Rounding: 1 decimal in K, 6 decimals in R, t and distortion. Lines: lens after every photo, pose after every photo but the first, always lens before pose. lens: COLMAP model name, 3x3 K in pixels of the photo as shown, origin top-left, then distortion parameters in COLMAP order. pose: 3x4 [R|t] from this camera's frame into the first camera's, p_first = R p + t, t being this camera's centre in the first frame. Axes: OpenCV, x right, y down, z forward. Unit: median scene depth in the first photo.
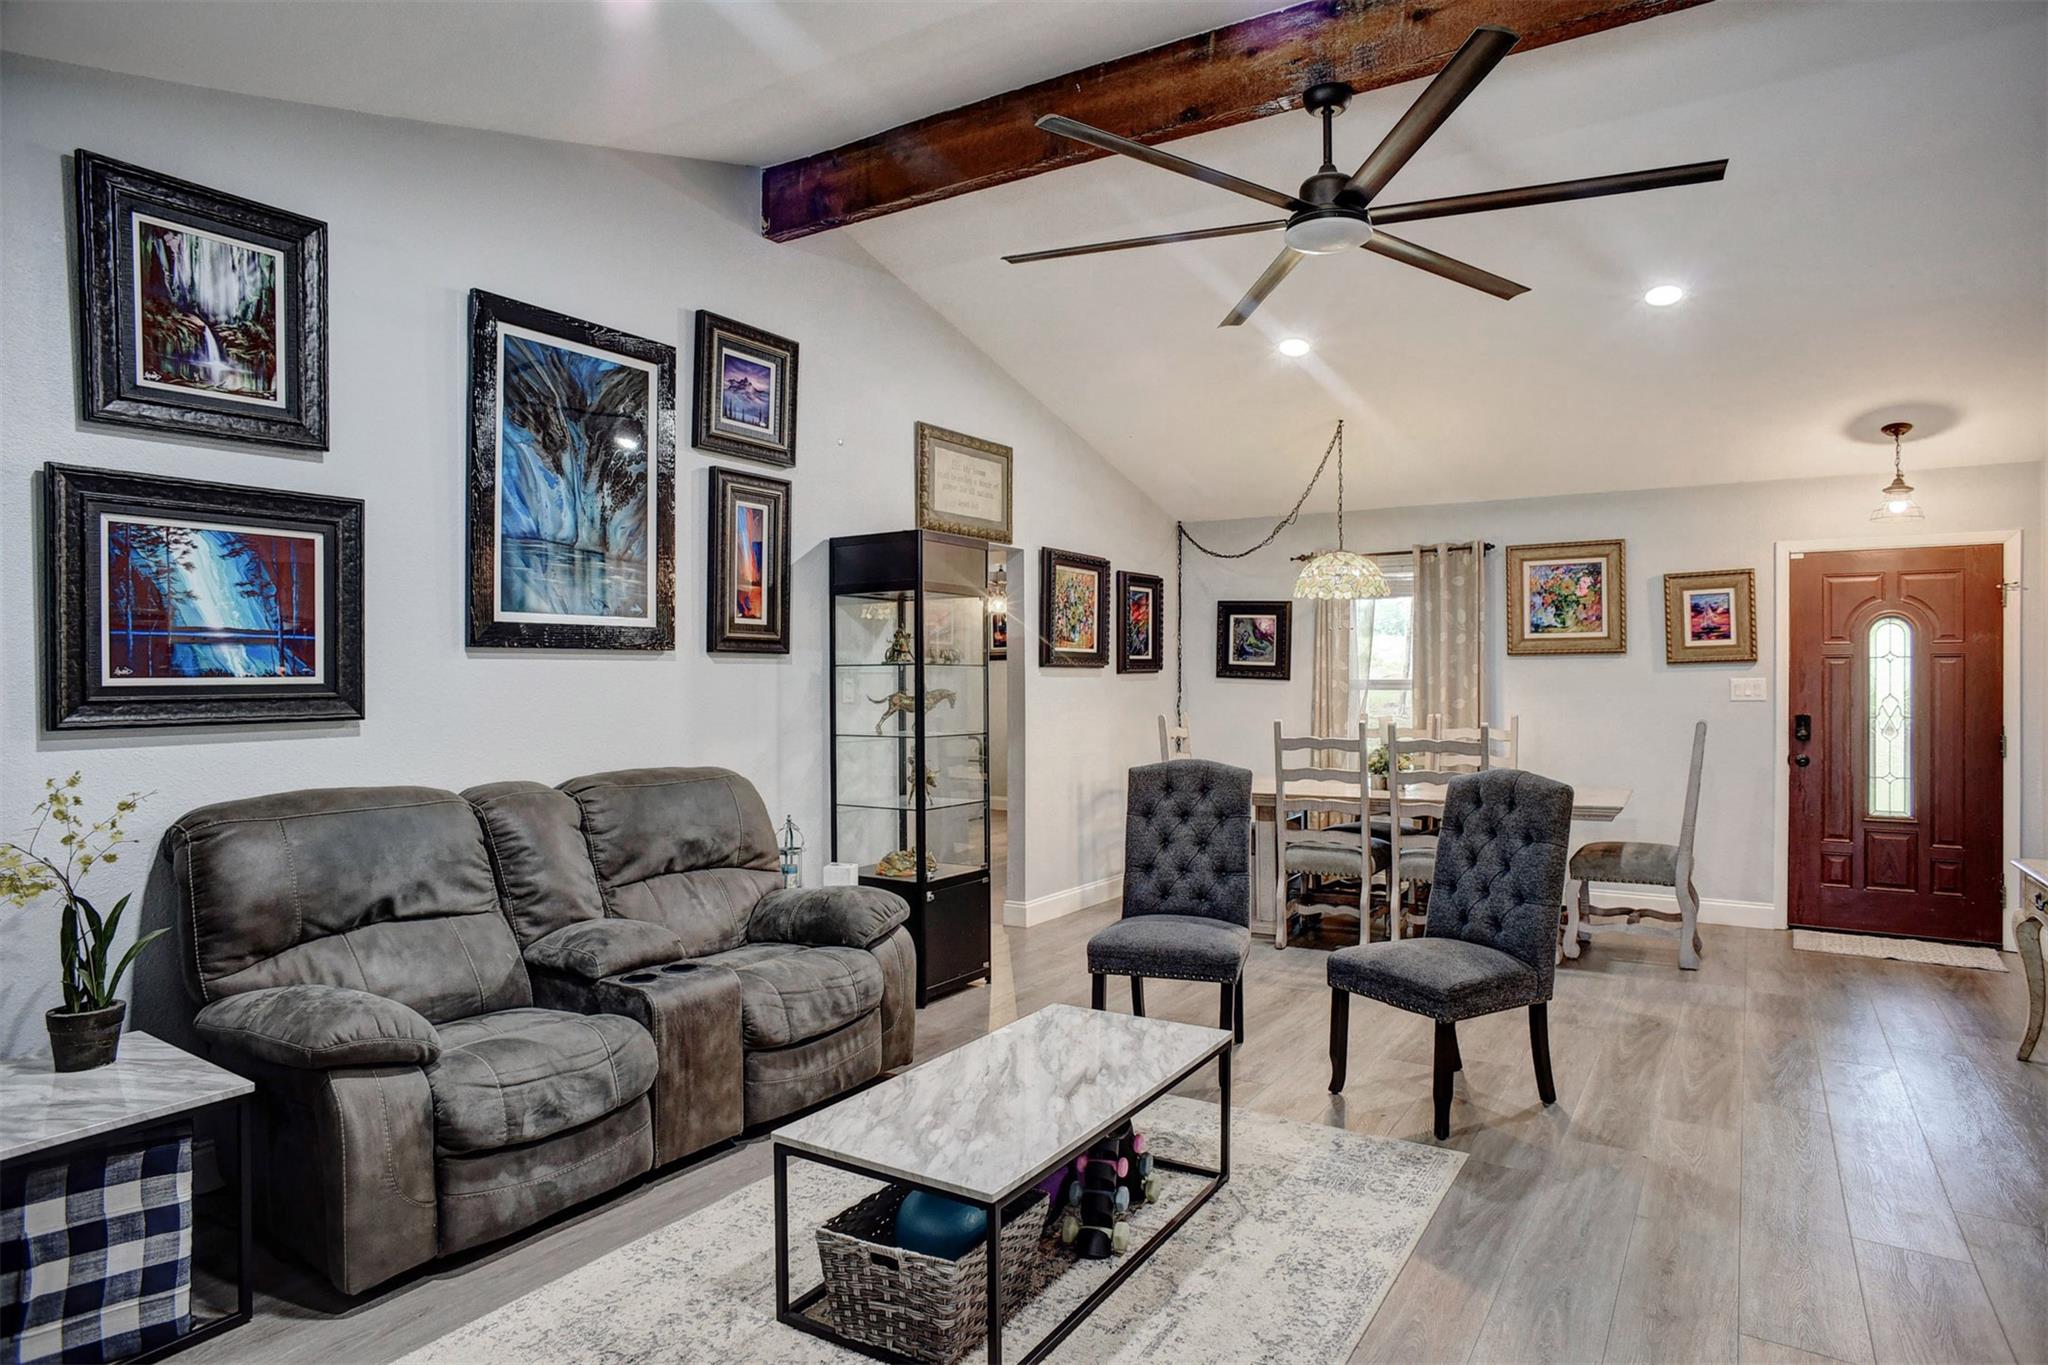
lens RADIAL K [[1173.3, 0, 1035.0], [0, 1173.3, 680.5], [0, 0, 1]] dist [-0.096127, 0.070957]
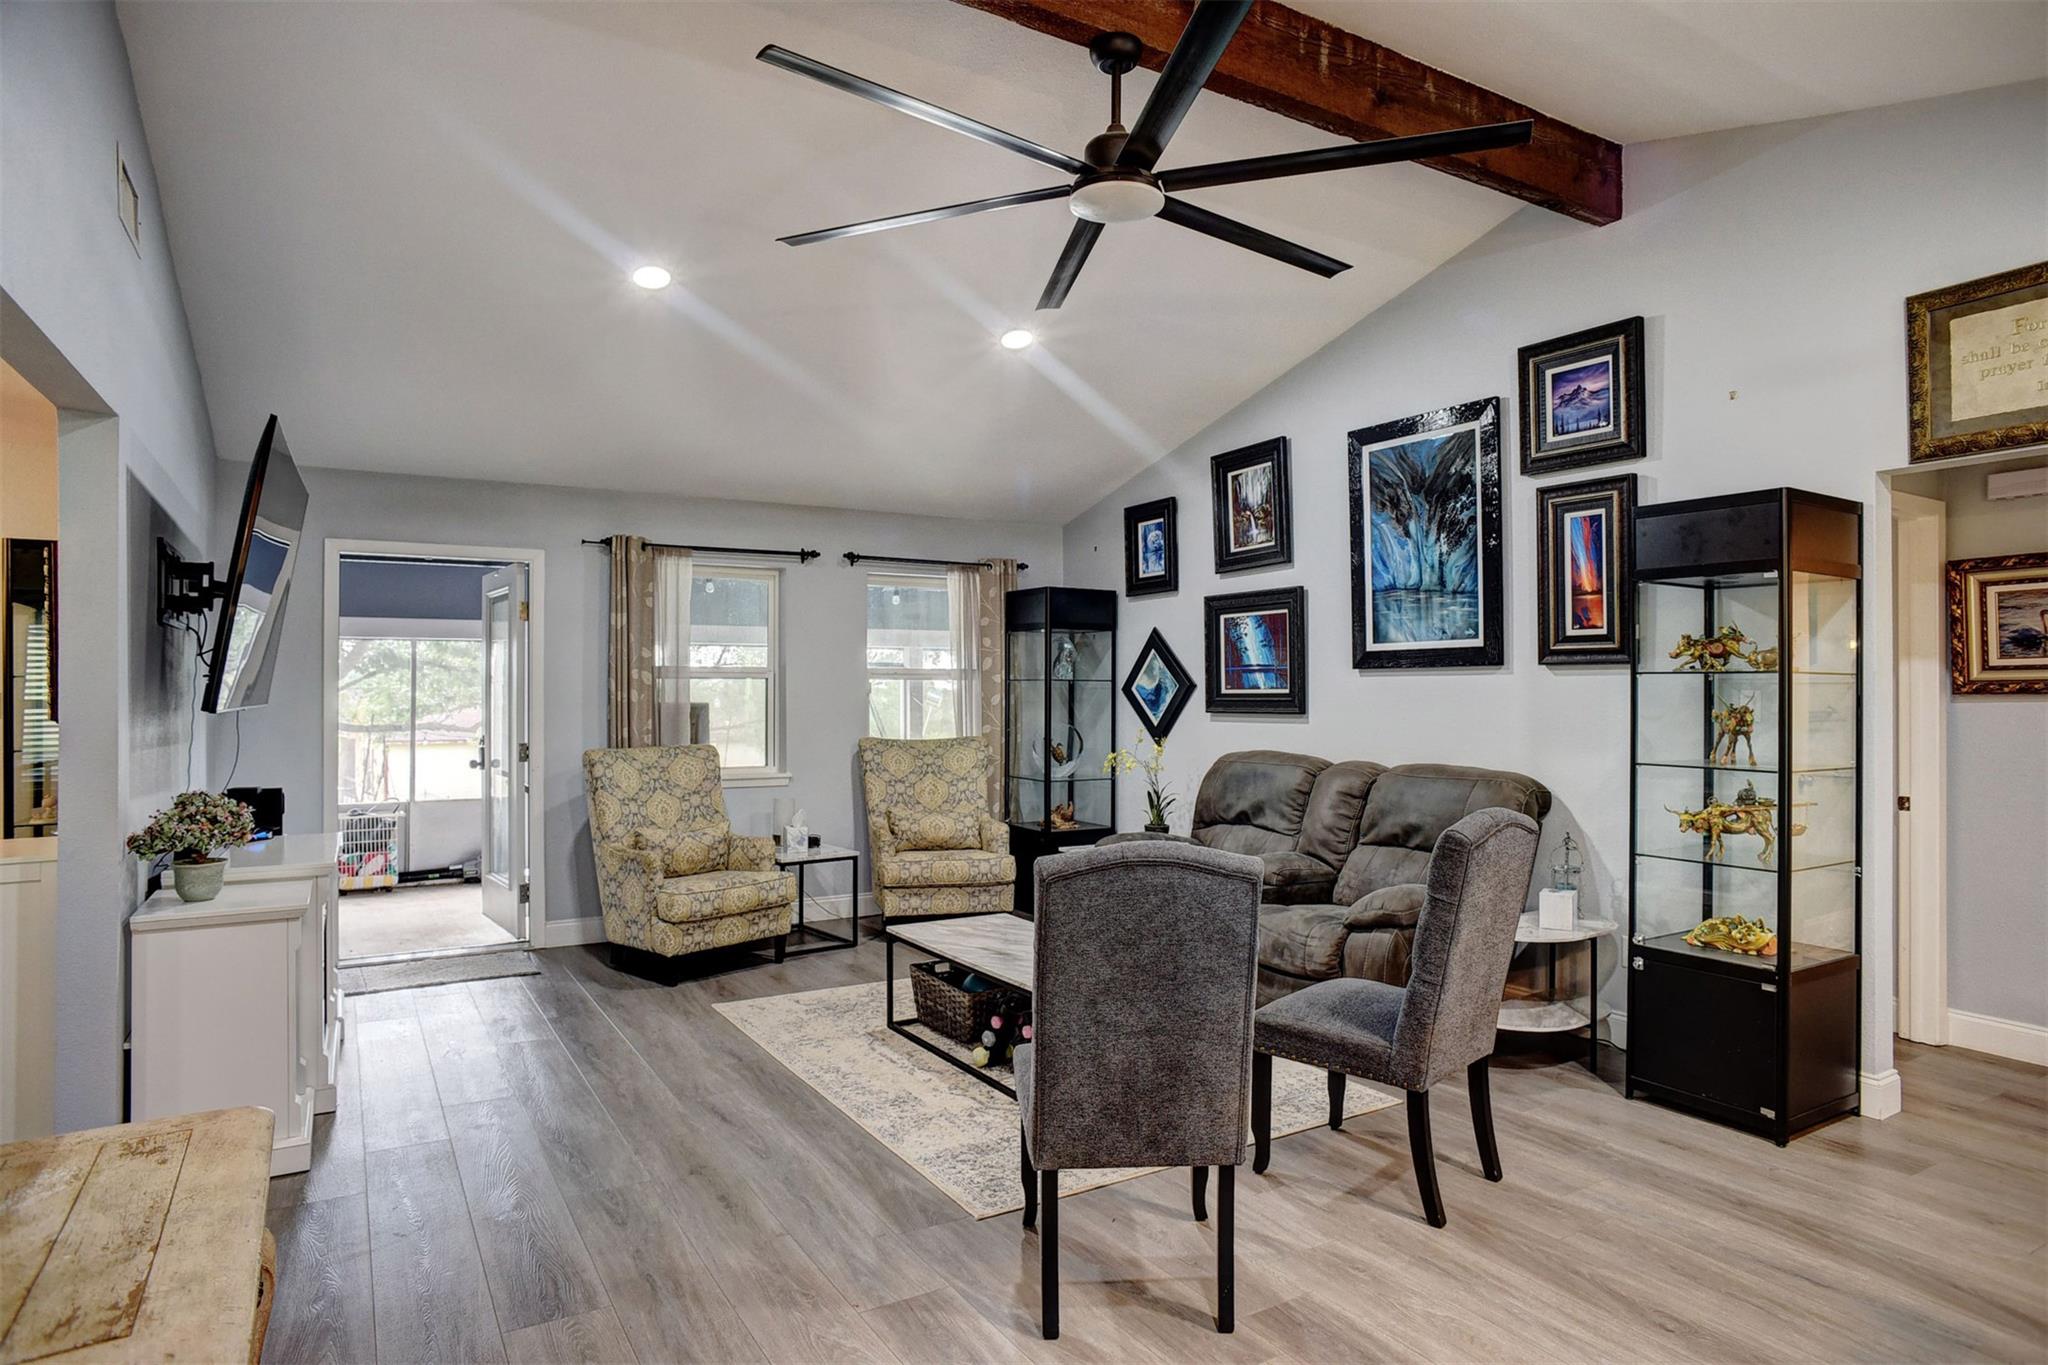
lens RADIAL K [[1173.3, 0, 1035.0], [0, 1173.3, 680.5], [0, 0, 1]] dist [-0.096127, 0.070957]
pose [[-0.445669, -0.005920, -0.895178, 0.991154], [-0.001419, 0.999982, -0.005907, -0.004483], [0.895197, -0.001362, -0.445669, 1.220448]]
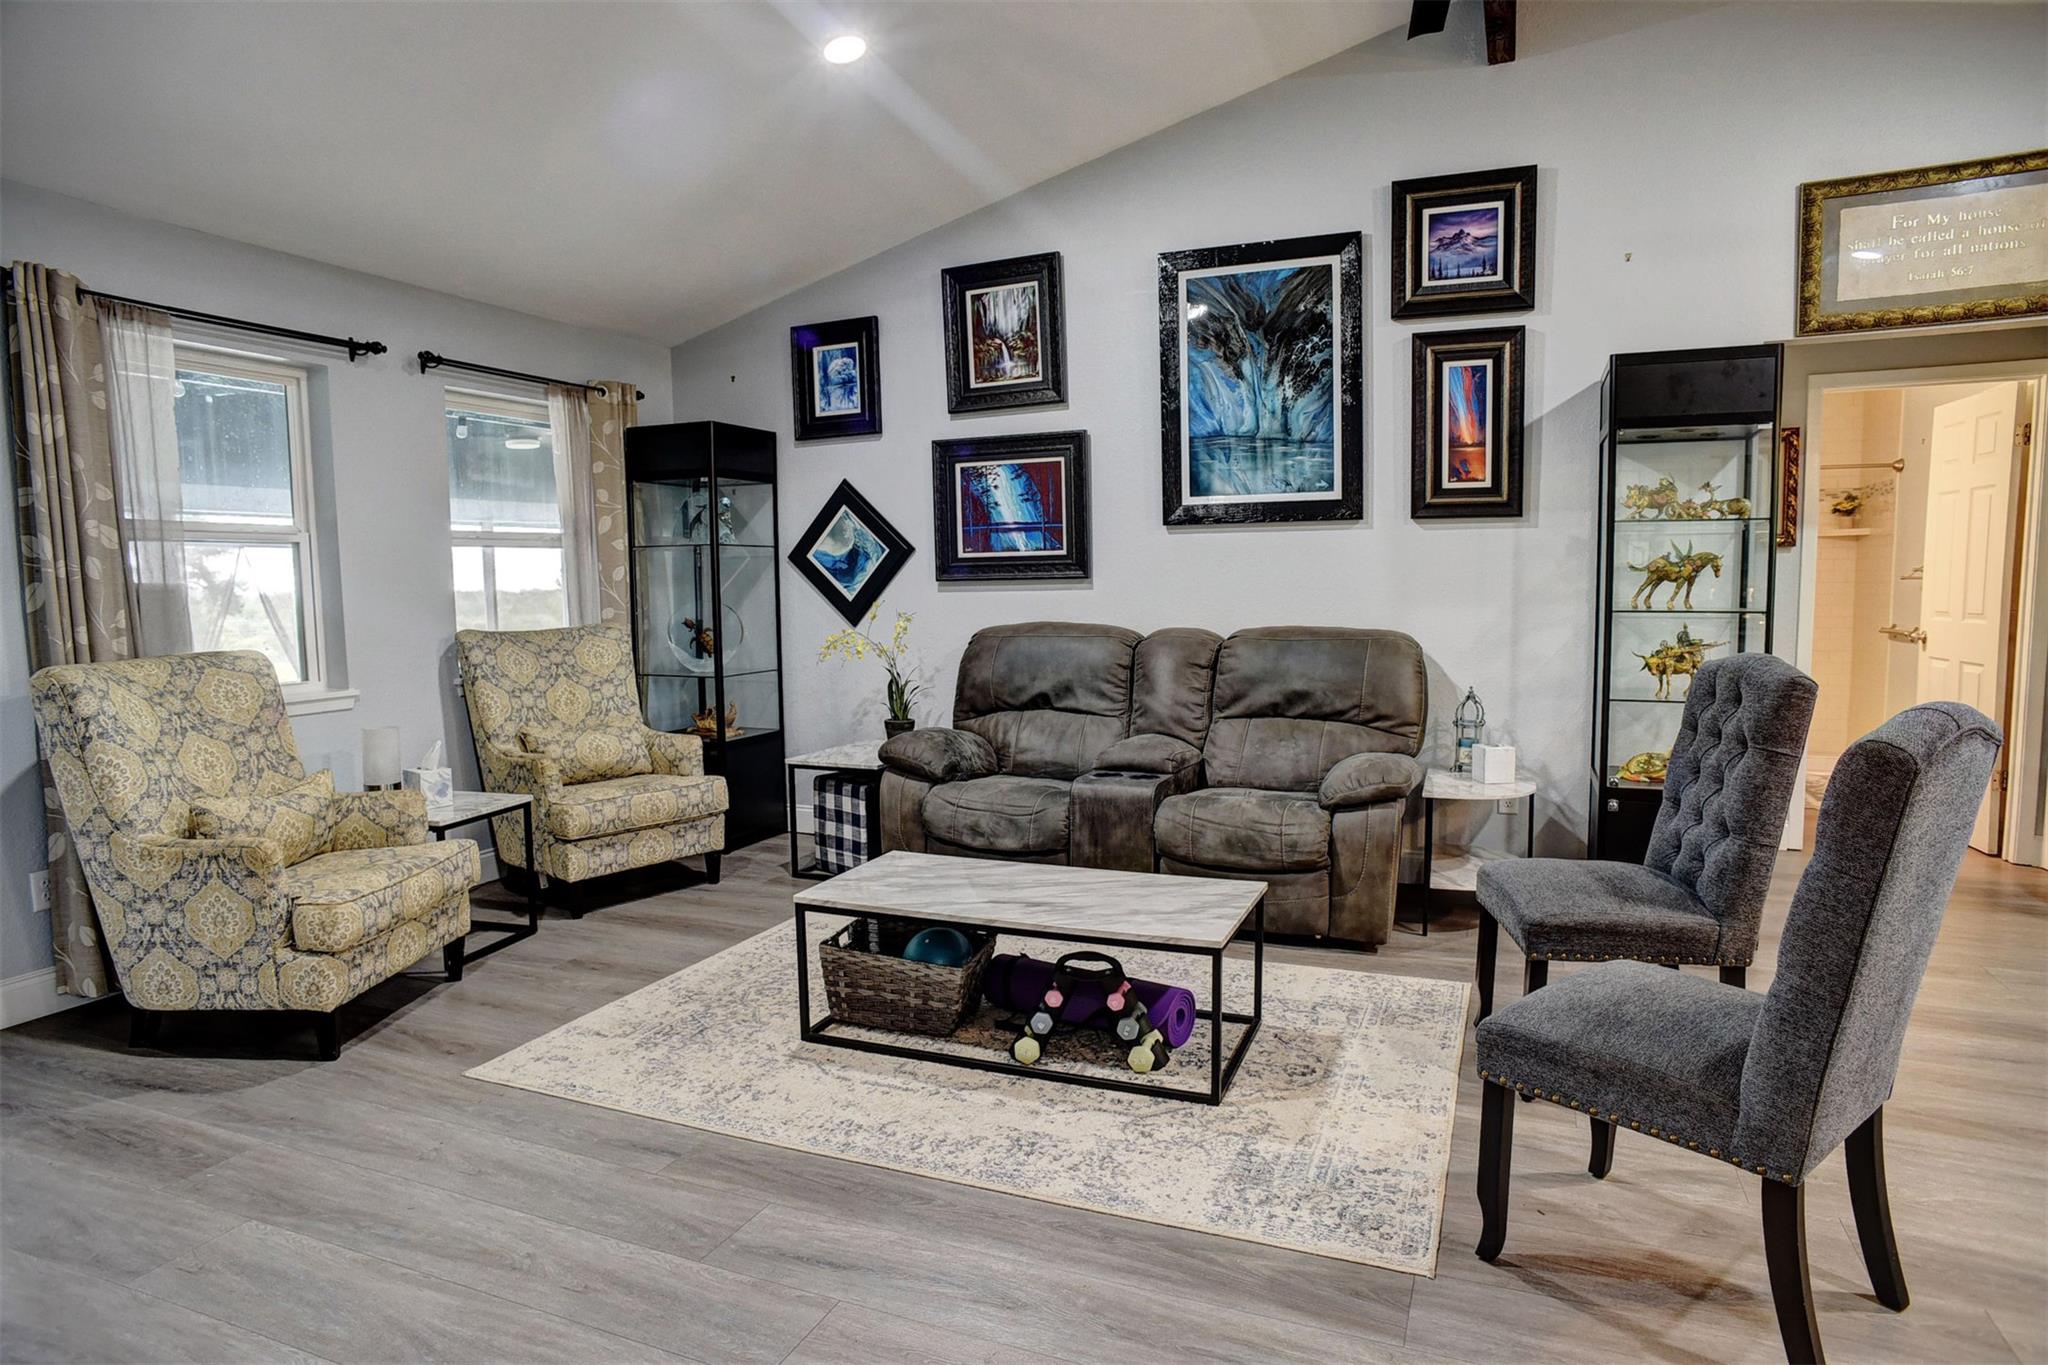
lens RADIAL K [[1173.3, 0, 1035.0], [0, 1173.3, 680.5], [0, 0, 1]] dist [-0.096127, 0.070957]
pose [[0.164696, 0.087190, -0.982483, 0.785797], [0.012459, 0.995822, 0.090462, 0.023698], [0.986266, -0.027139, 0.162922, 0.583445]]
